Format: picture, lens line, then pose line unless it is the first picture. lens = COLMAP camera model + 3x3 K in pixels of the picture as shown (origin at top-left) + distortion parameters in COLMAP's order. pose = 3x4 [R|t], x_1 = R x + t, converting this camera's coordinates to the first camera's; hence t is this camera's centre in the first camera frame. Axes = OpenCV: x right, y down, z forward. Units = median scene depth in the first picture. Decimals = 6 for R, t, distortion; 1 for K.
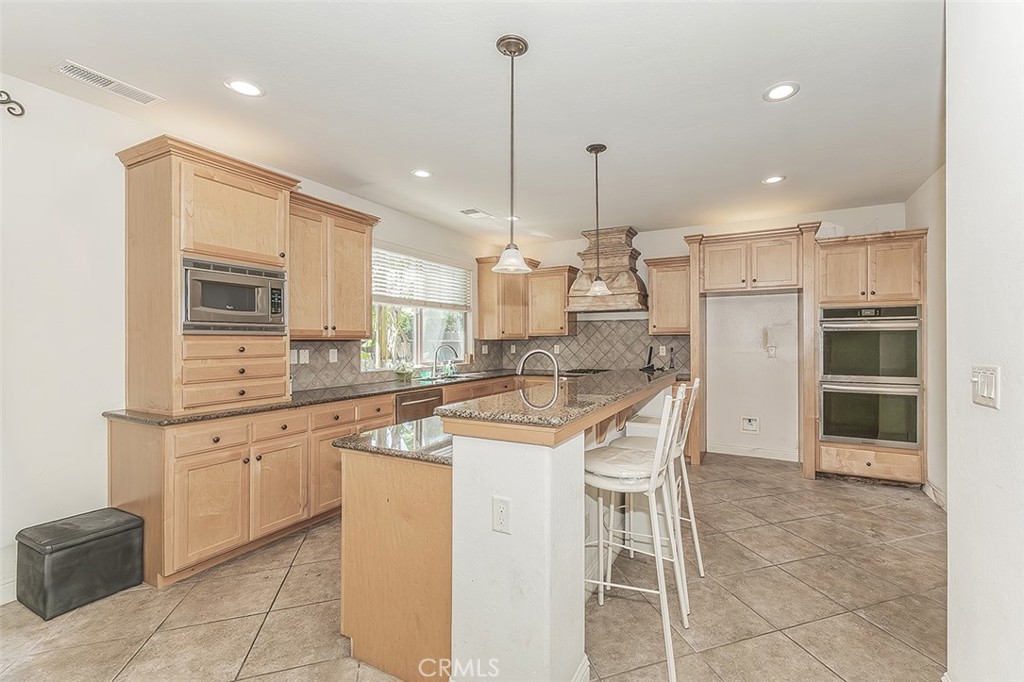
lens RADIAL K [[453.6, 0, 512.0], [0, 453.6, 340.3], [0, 0, 1]] dist [0.007853, 0.000163]
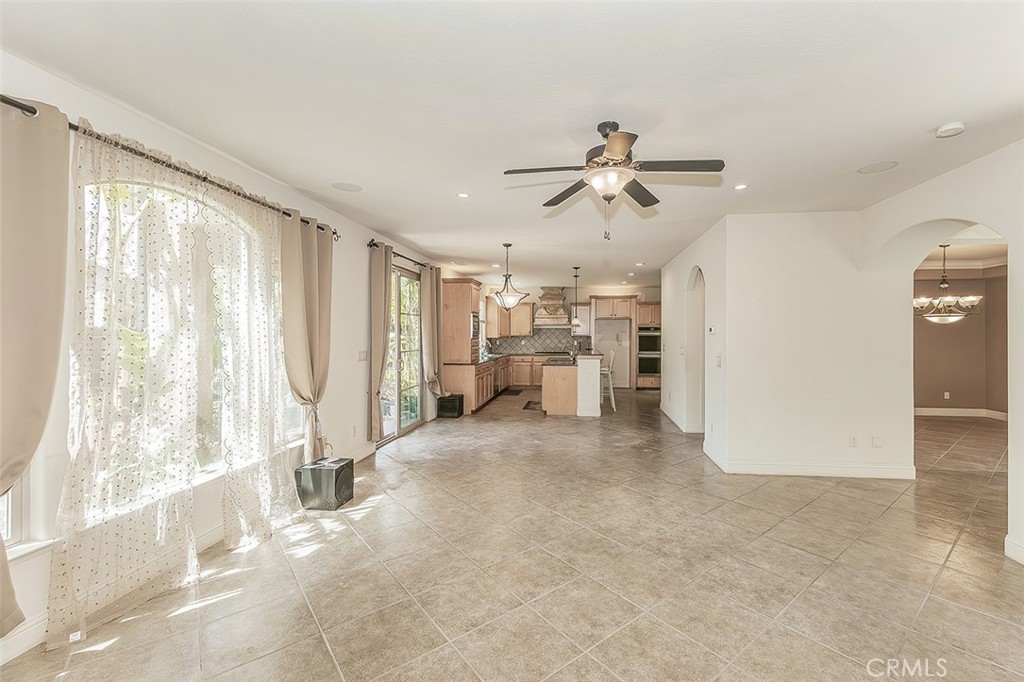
lens RADIAL K [[453.6, 0, 508.9], [0, 453.6, 335.3], [0, 0, 1]] dist [0.007853, 0.000163]
pose [[0.937657, 0.002074, 0.347556, -0.981801], [-0.003149, 0.999992, 0.002526, -0.026094], [-0.347548, -0.003463, 0.937656, -1.267662]]
